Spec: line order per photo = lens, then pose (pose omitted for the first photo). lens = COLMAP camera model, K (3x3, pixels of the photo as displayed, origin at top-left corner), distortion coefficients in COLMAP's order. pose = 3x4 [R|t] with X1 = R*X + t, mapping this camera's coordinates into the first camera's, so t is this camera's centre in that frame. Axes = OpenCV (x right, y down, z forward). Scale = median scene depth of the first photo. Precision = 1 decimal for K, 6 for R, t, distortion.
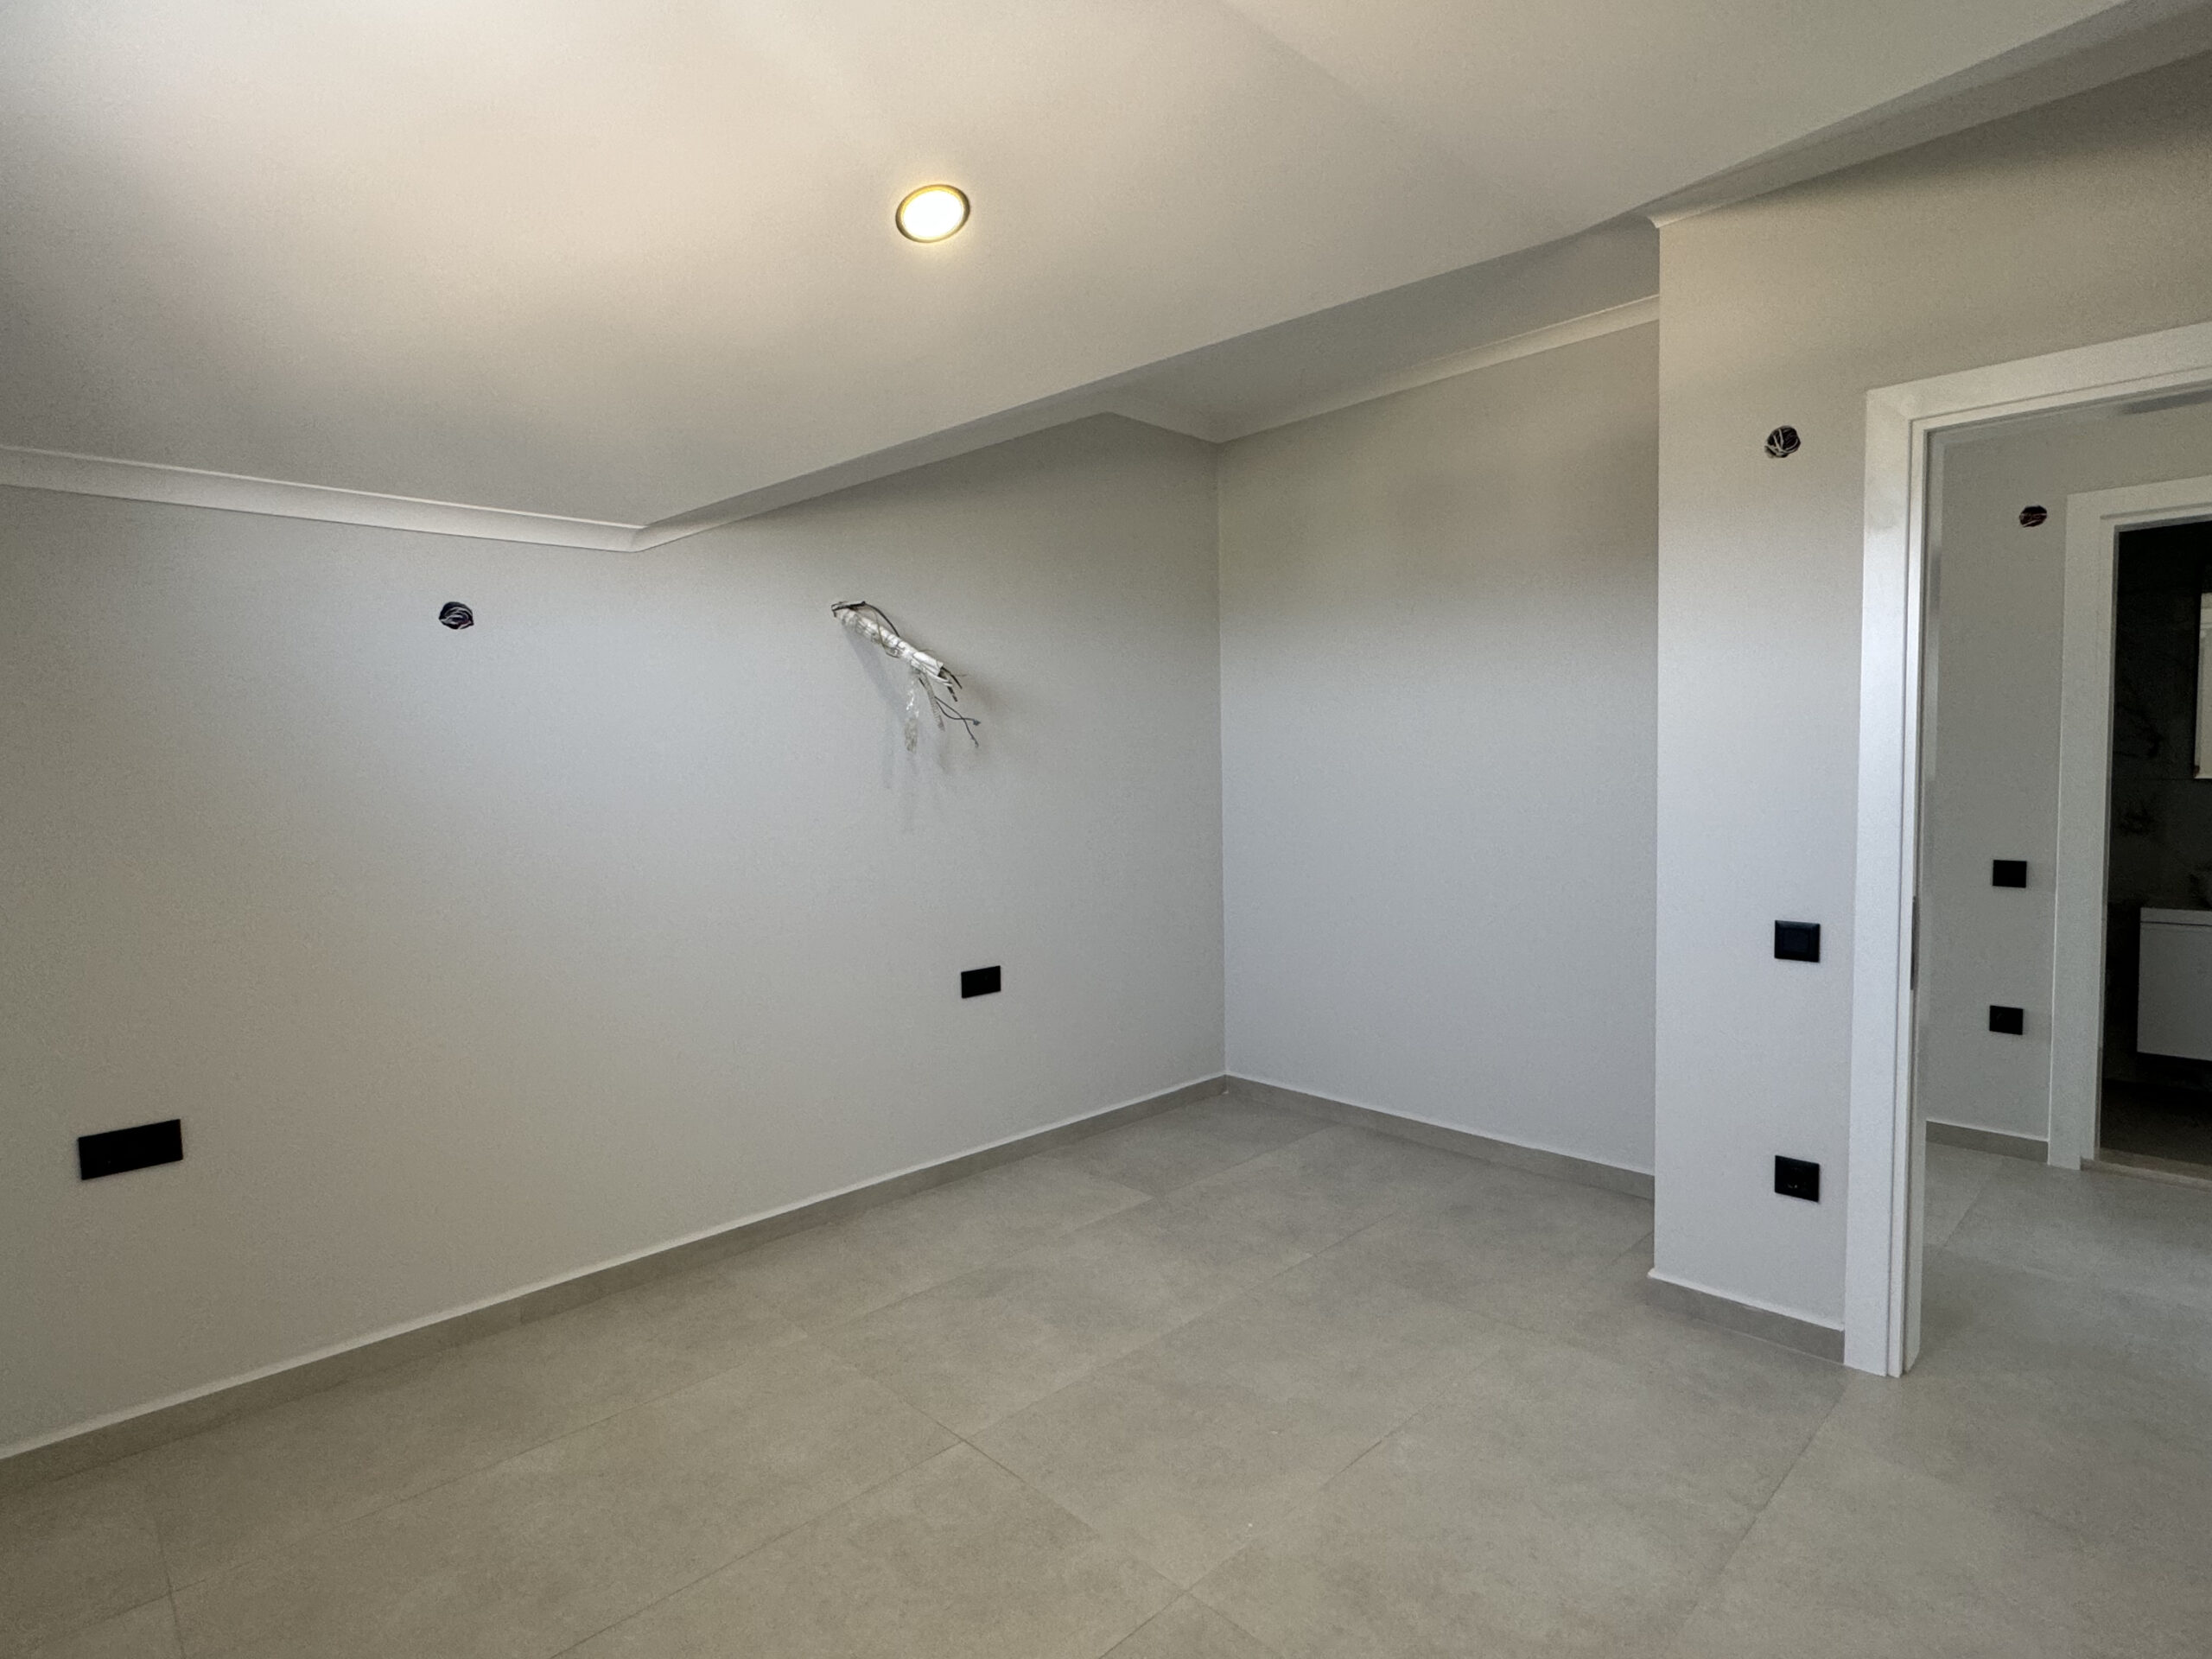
lens RADIAL K [[1126.2, 0, 1108.8], [0, 1126.2, 882.0], [0, 0, 1]] dist [-0.046504, 0.000635]
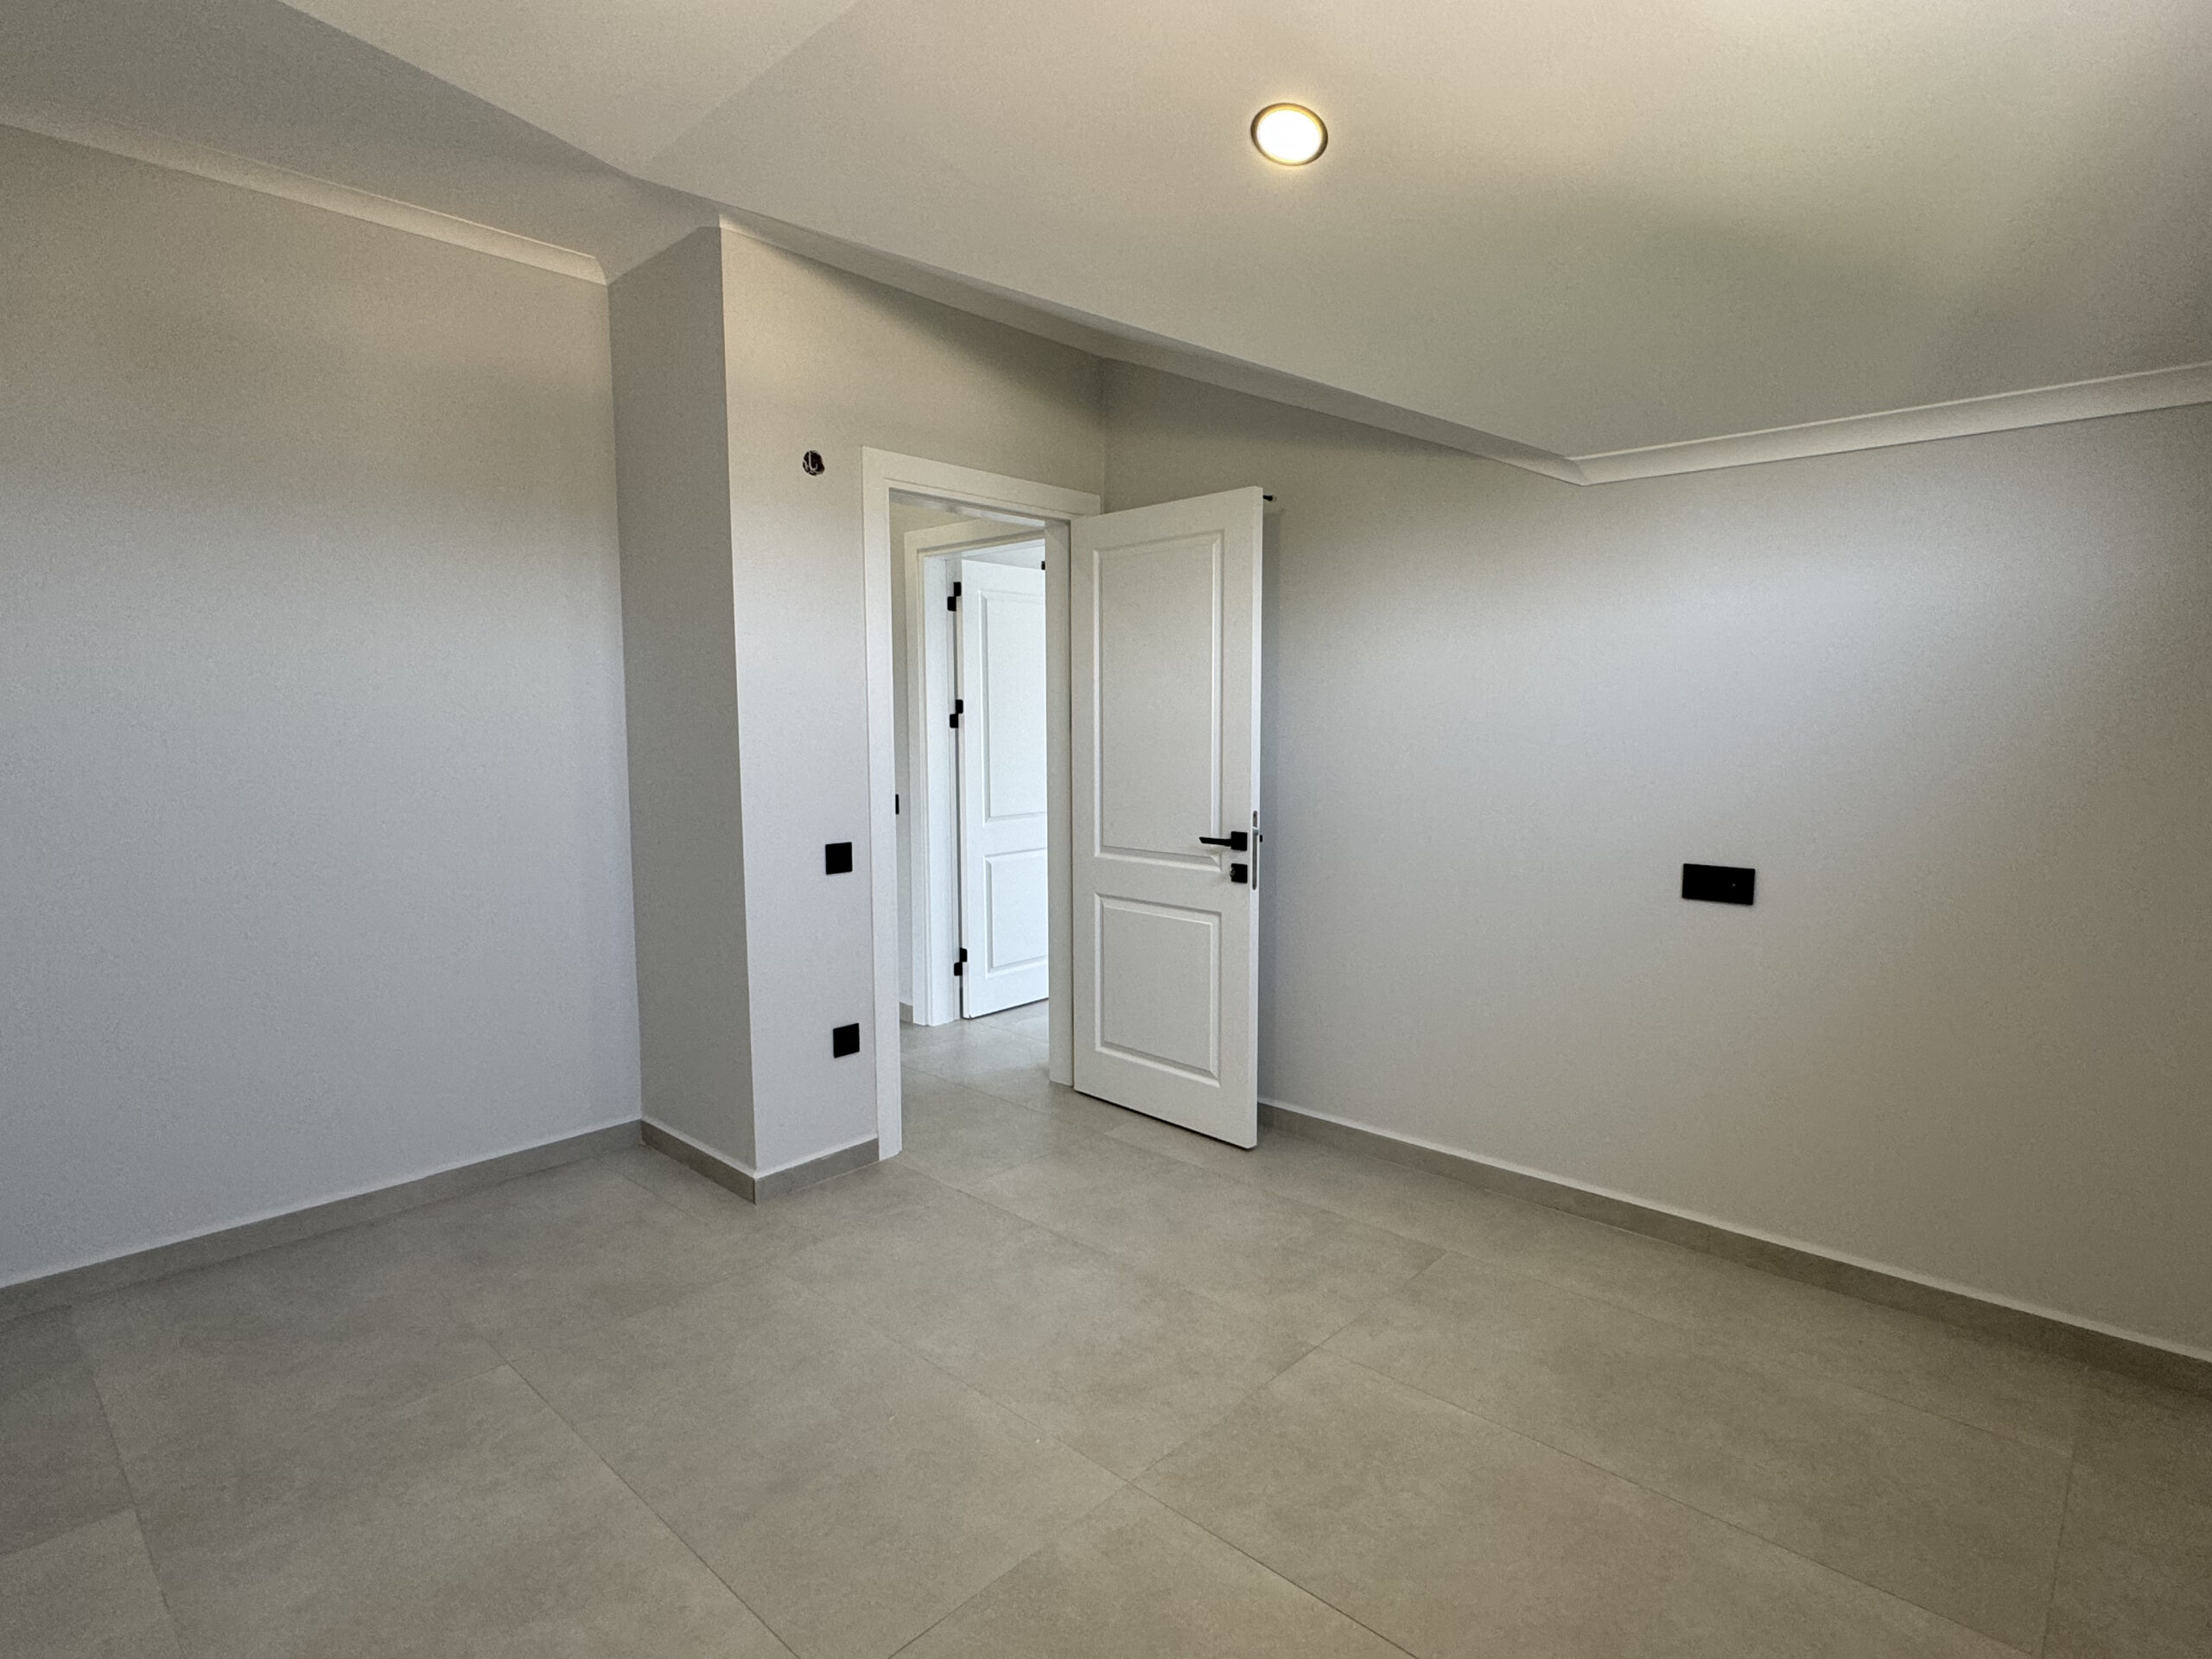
lens RADIAL K [[1144.3, 0, 1107.8], [0, 1144.3, 835.4], [0, 0, 1]] dist [-0.001069, -0.000881]
pose [[-0.053211, -0.087572, 0.994736, -0.713468], [0.108440, 0.989749, 0.092934, -0.059479], [-0.992678, 0.112814, -0.043169, 0.731613]]
